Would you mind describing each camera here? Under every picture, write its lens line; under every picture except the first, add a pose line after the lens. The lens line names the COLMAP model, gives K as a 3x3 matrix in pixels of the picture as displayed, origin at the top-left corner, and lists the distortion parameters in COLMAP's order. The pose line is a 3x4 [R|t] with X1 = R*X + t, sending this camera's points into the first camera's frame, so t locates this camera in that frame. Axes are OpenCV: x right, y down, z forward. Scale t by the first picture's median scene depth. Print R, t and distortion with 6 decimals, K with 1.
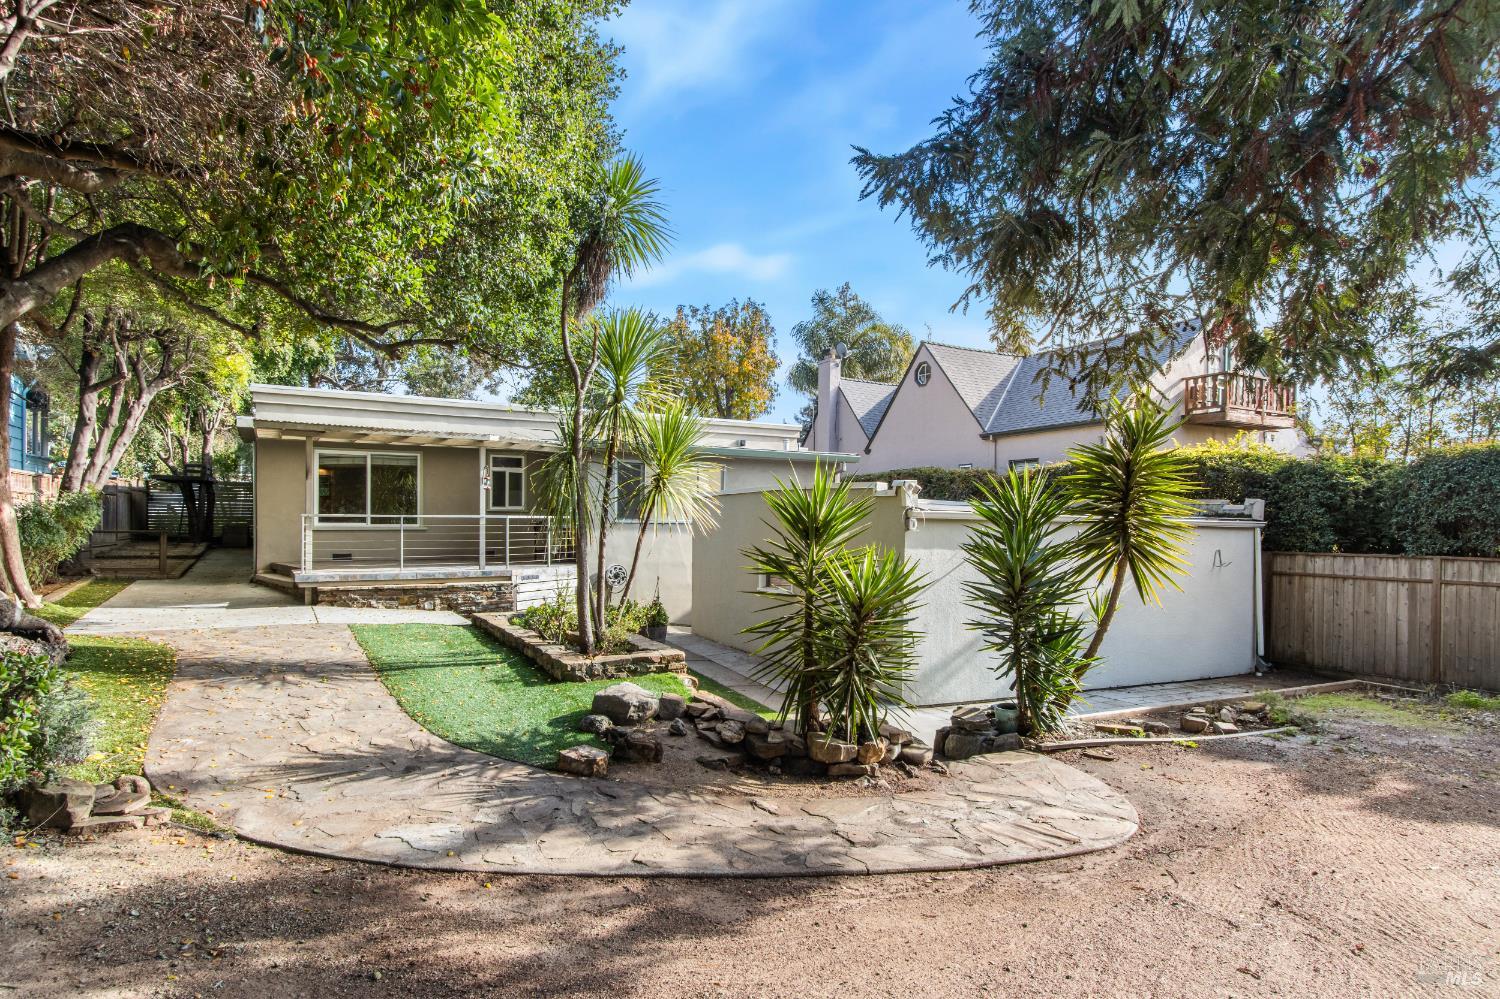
lens RADIAL K [[831.1, 0, 749.8], [0, 831.1, 505.3], [0, 0, 1]] dist [0.006040, -0.000106]
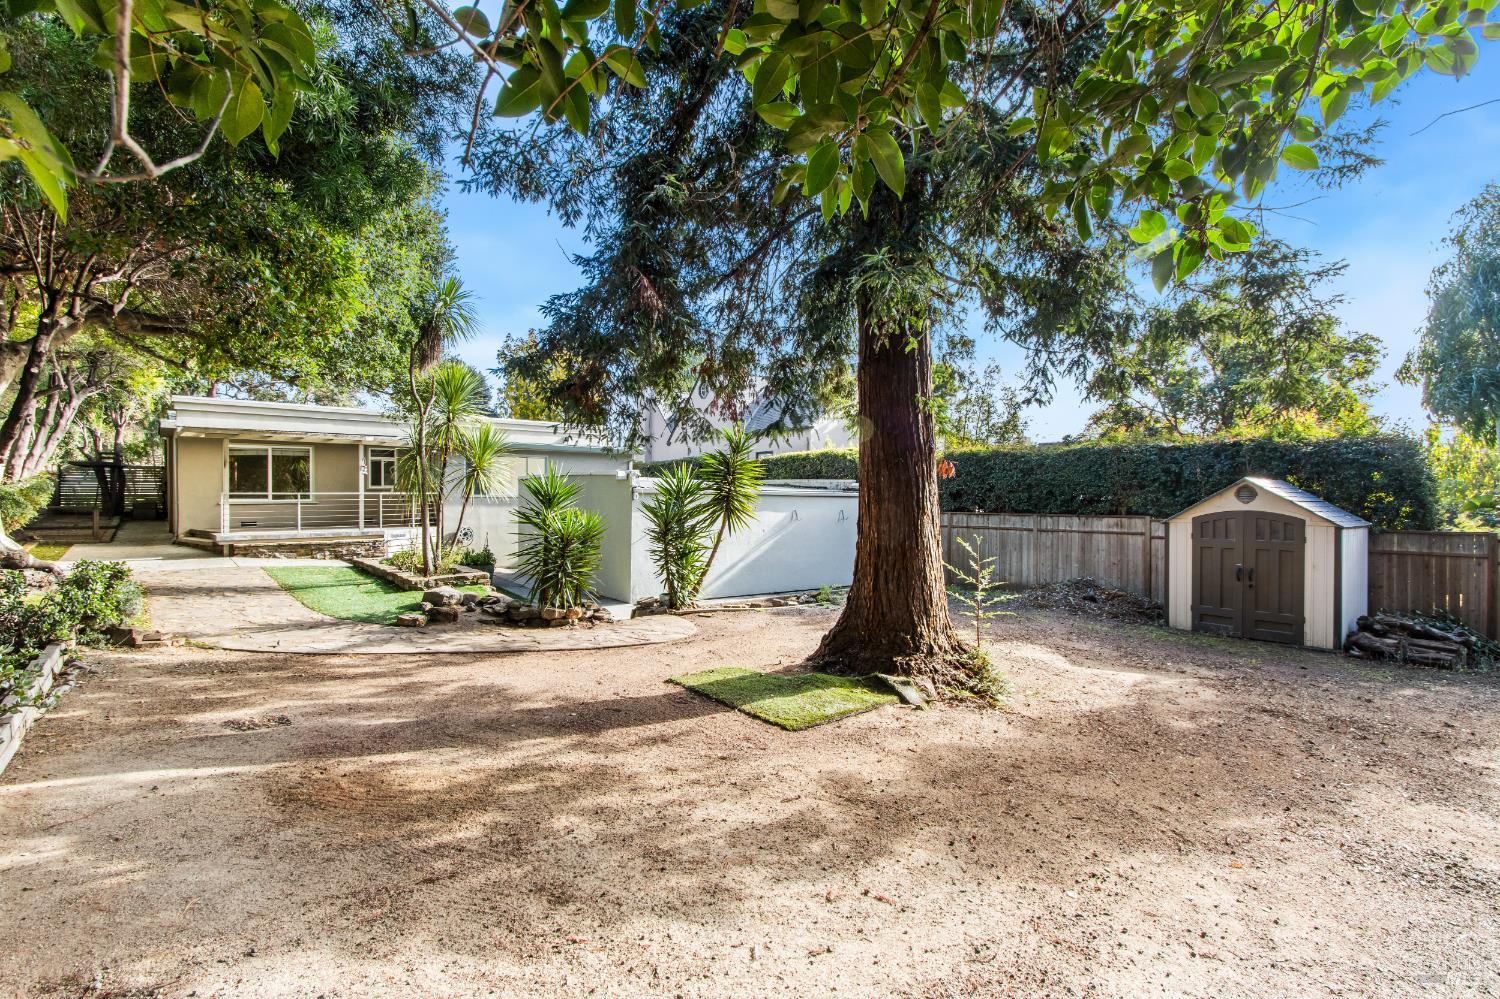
lens RADIAL K [[680.6, 0, 752.9], [0, 680.6, 485.7], [0, 0, 1]] dist [-0.003250, -0.000467]
pose [[0.979812, -0.005356, 0.199850, 0.107537], [0.004166, 0.999971, 0.006374, -0.004514], [-0.199879, -0.005413, 0.979806, -0.287146]]
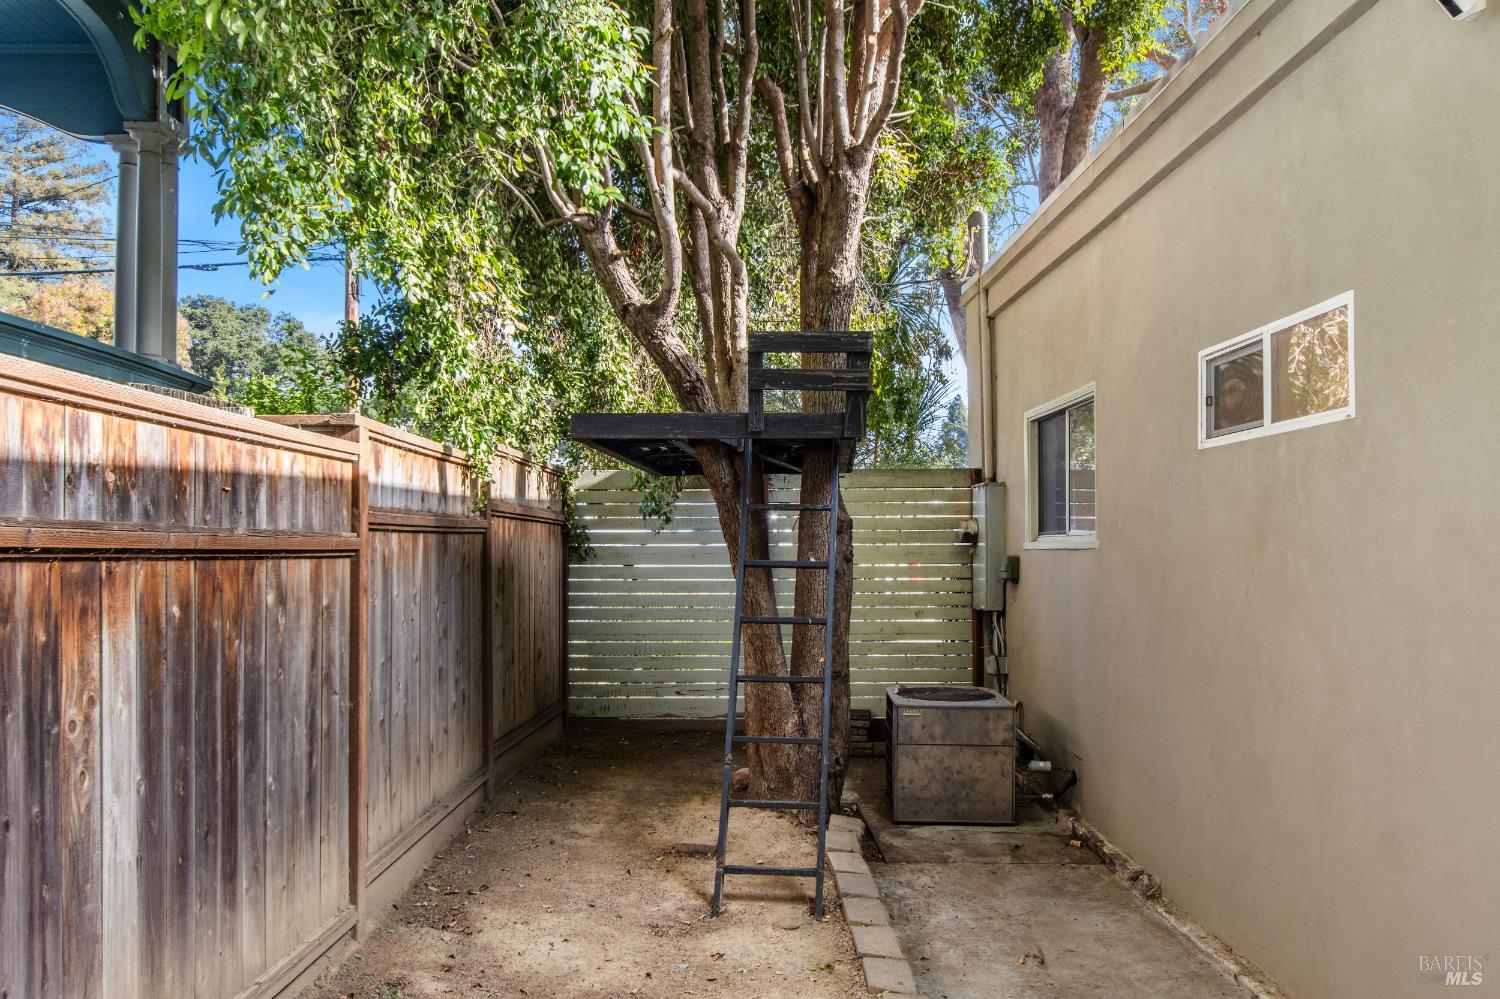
lens RADIAL K [[1254.4, 0, 749.1], [0, 1254.4, 502.0], [0, 0, 1]] dist [-0.000138, -0.000080]
pose [[0.880779, -0.015925, -0.473260, -0.987266], [0.012188, 0.999866, -0.010962, -0.031801], [0.473371, 0.003887, 0.880854, 1.384301]]
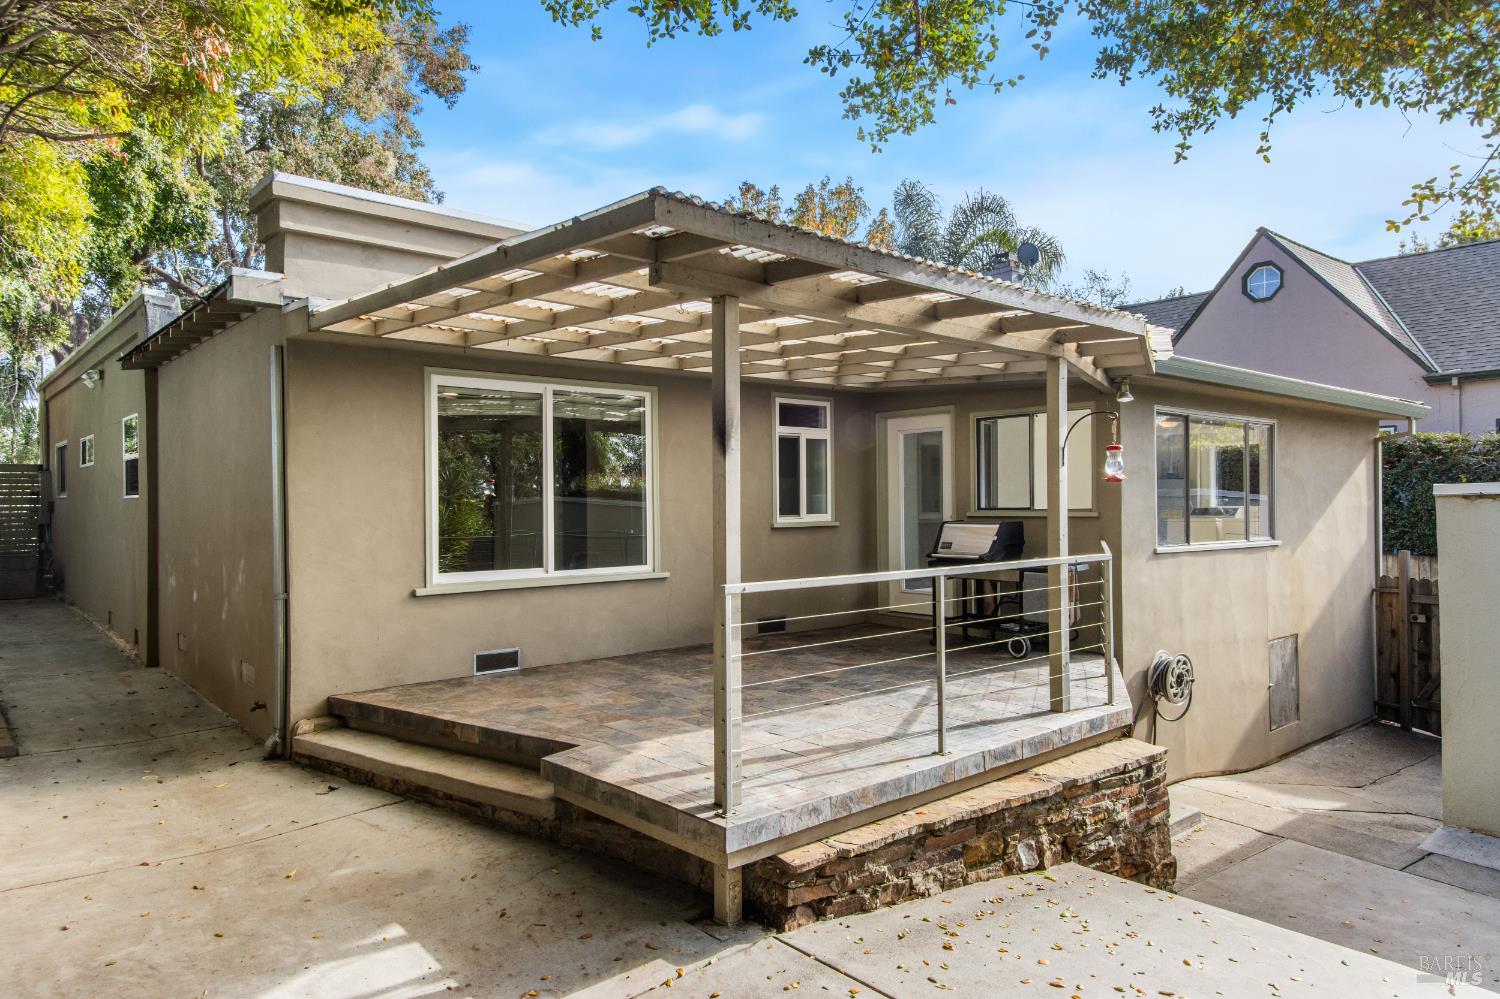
lens RADIAL K [[970.3, 0, 749.8], [0, 970.3, 496.0], [0, 0, 1]] dist [0.004257, 0.002199]
pose [[0.981498, -0.012633, 0.191056, -0.555325], [0.010880, 0.999889, 0.010222, -0.019578], [-0.191164, -0.007954, 0.981526, 0.661205]]
